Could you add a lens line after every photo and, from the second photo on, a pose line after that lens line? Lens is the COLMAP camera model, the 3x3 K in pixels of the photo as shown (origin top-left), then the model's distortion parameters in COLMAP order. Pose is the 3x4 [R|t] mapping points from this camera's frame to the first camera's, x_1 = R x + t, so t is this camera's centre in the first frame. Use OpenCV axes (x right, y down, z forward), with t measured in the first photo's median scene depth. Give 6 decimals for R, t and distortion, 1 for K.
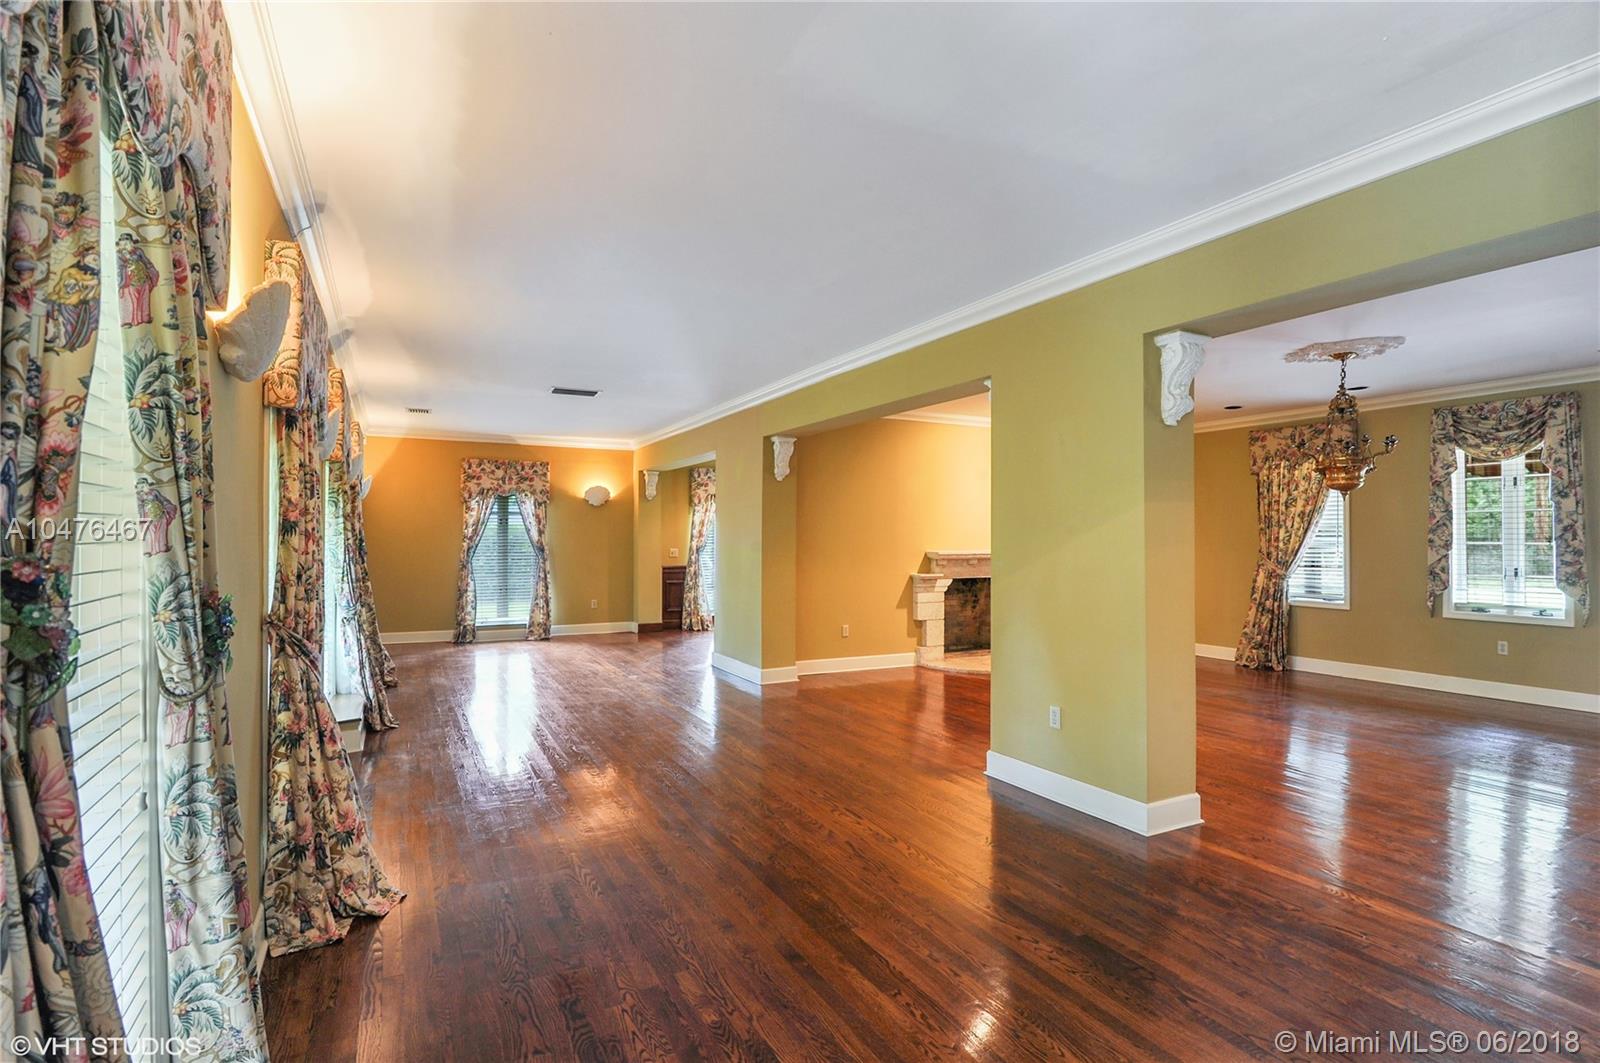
lens RADIAL K [[795.9, 0, 796.7], [0, 795.9, 530.2], [0, 0, 1]] dist [-0.018771, -0.000894]
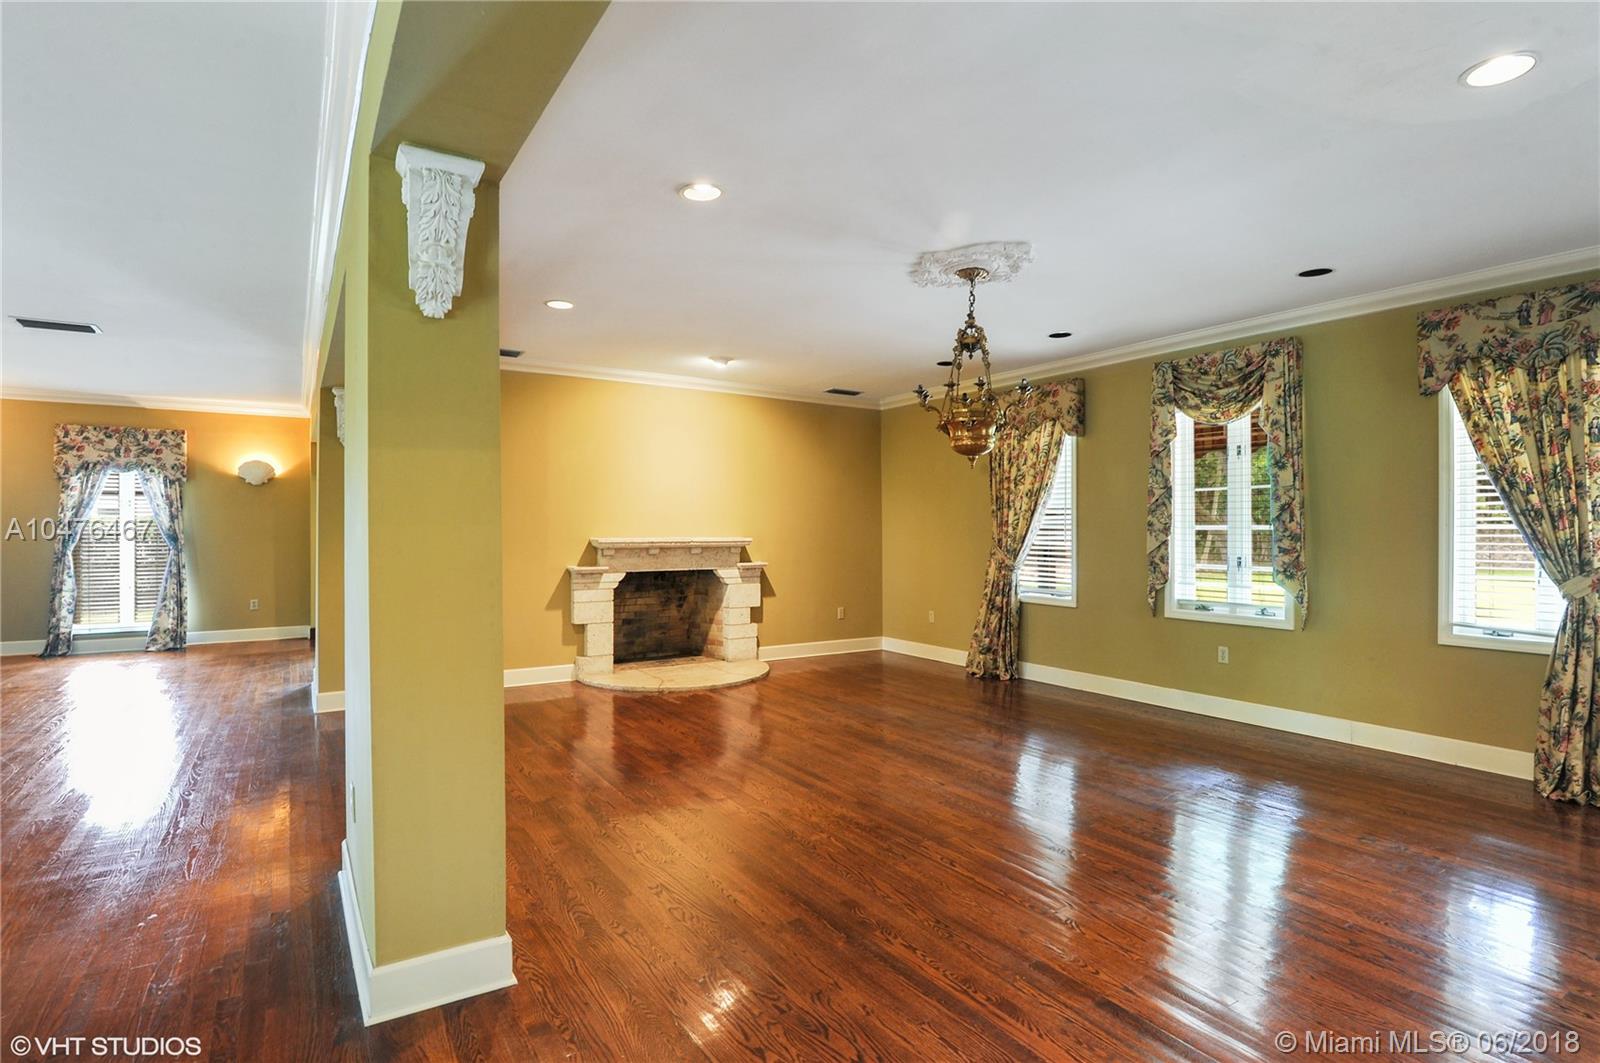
lens RADIAL K [[795.9, 0, 814.9], [0, 795.9, 531.4], [0, 0, 1]] dist [-0.018771, -0.000894]
pose [[0.995003, -0.001862, 0.099828, 0.322963], [0.000433, 0.999897, 0.014332, 0.007957], [-0.099844, -0.014217, 0.994901, 0.181414]]
